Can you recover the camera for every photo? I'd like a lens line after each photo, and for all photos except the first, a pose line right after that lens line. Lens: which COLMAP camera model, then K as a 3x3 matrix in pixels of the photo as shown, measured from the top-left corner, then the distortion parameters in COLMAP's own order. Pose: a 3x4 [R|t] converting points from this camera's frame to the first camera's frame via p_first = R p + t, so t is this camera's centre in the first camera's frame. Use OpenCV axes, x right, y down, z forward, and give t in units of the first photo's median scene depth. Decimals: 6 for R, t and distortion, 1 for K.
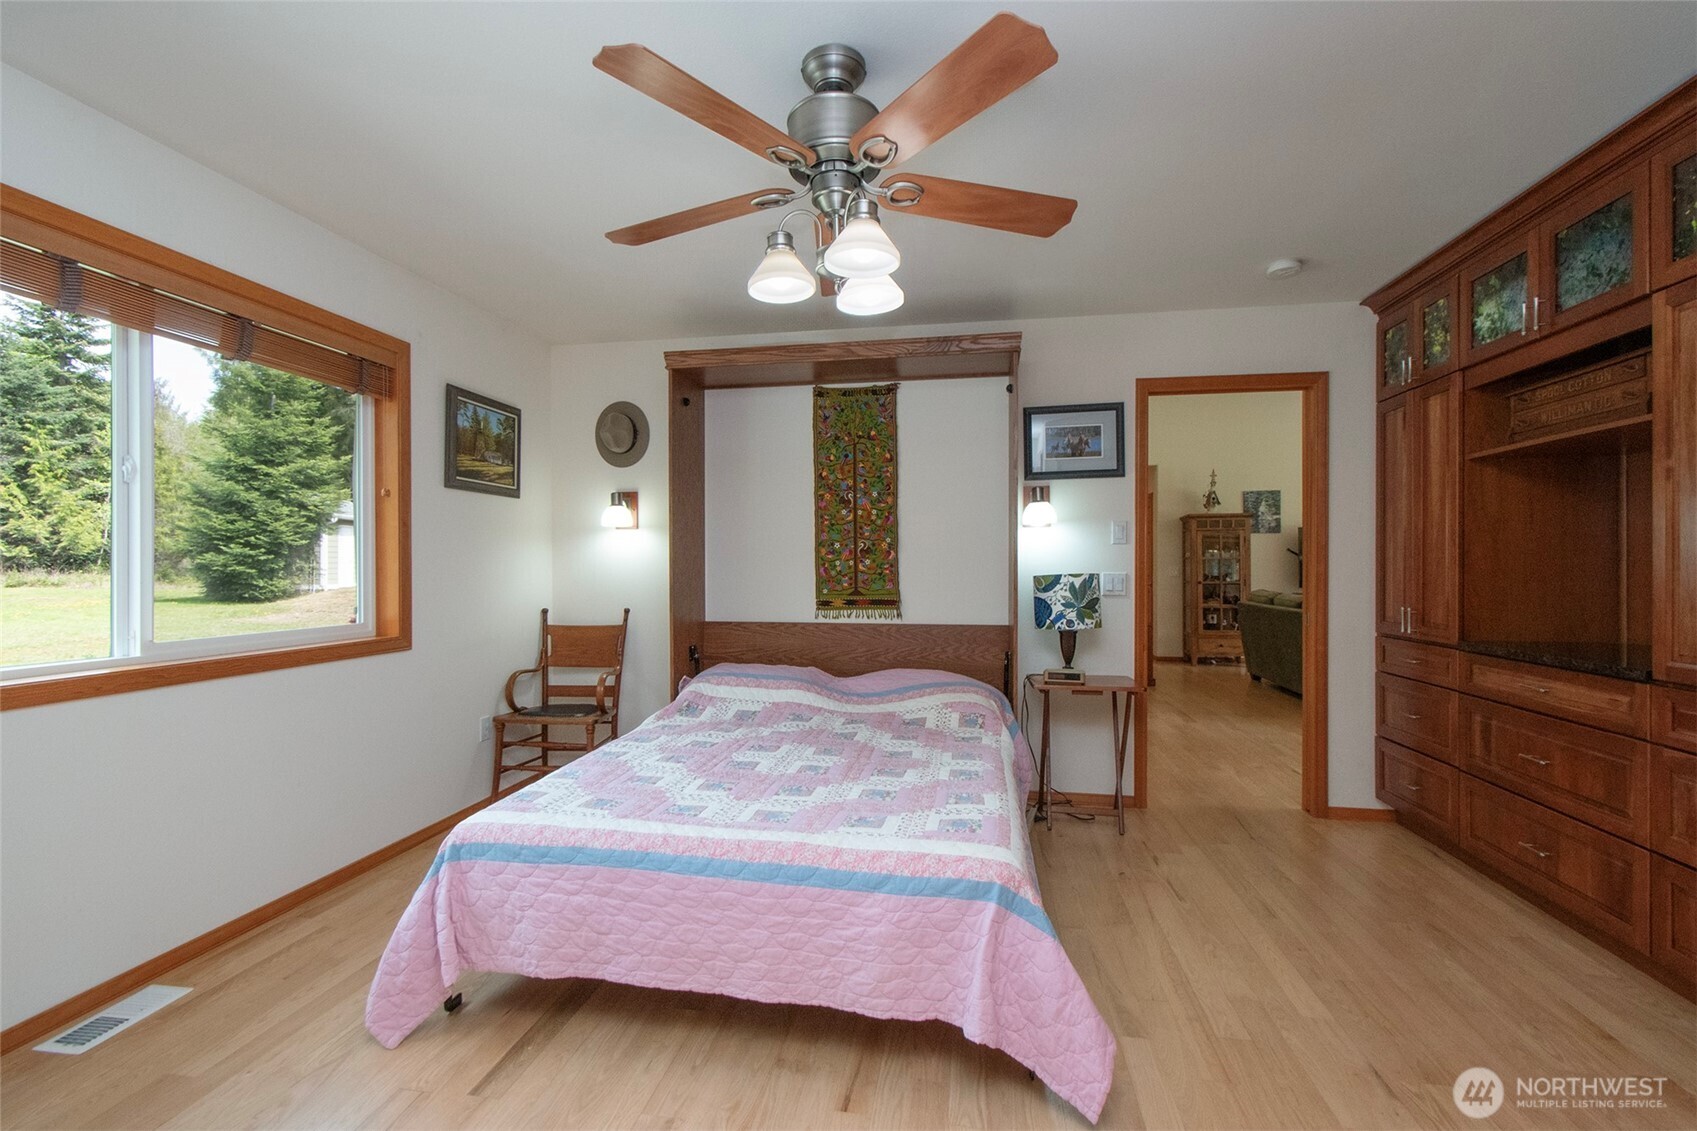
lens RADIAL K [[797.7, 0, 854.9], [0, 797.7, 559.5], [0, 0, 1]] dist [-0.003938, -0.001412]
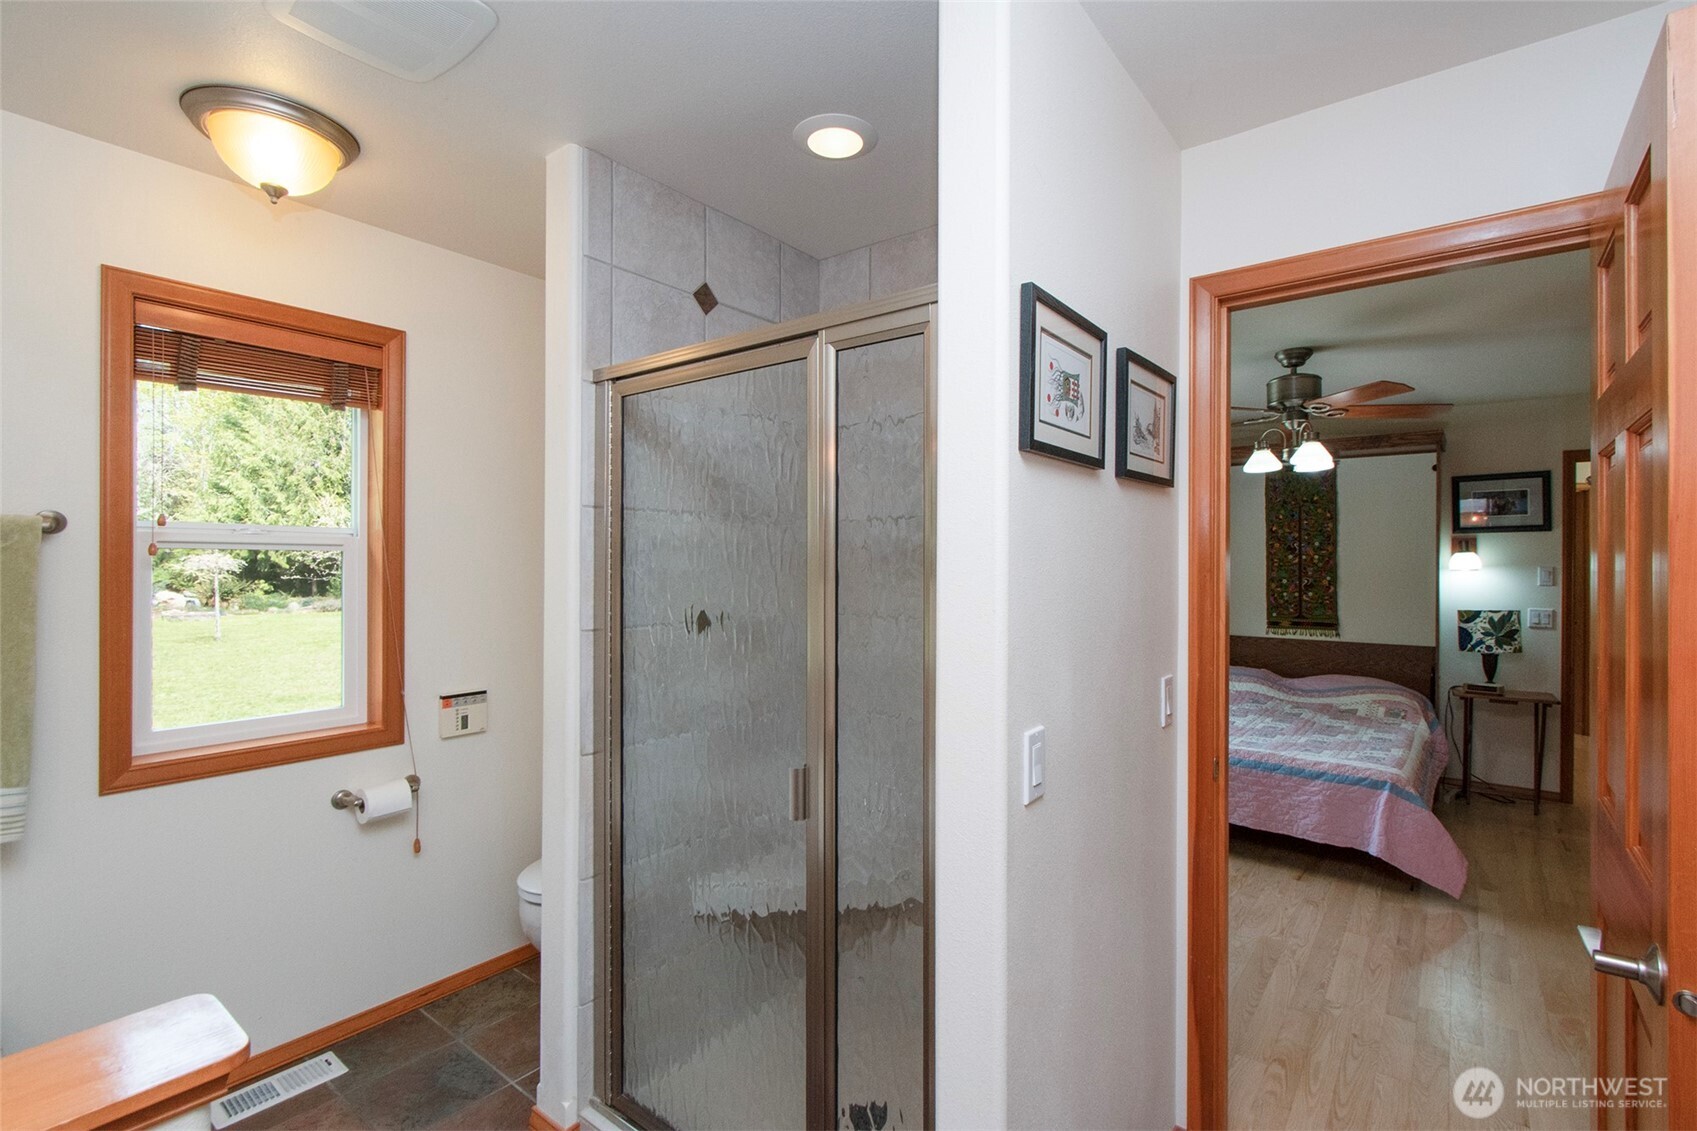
lens RADIAL K [[797.7, 0, 854.9], [0, 797.7, 559.5], [0, 0, 1]] dist [-0.003938, -0.001412]
pose [[0.877450, 0.004514, -0.479648, -0.016017], [-0.005897, 0.999982, -0.001377, -0.055130], [0.479633, 0.004037, 0.877460, -0.616795]]
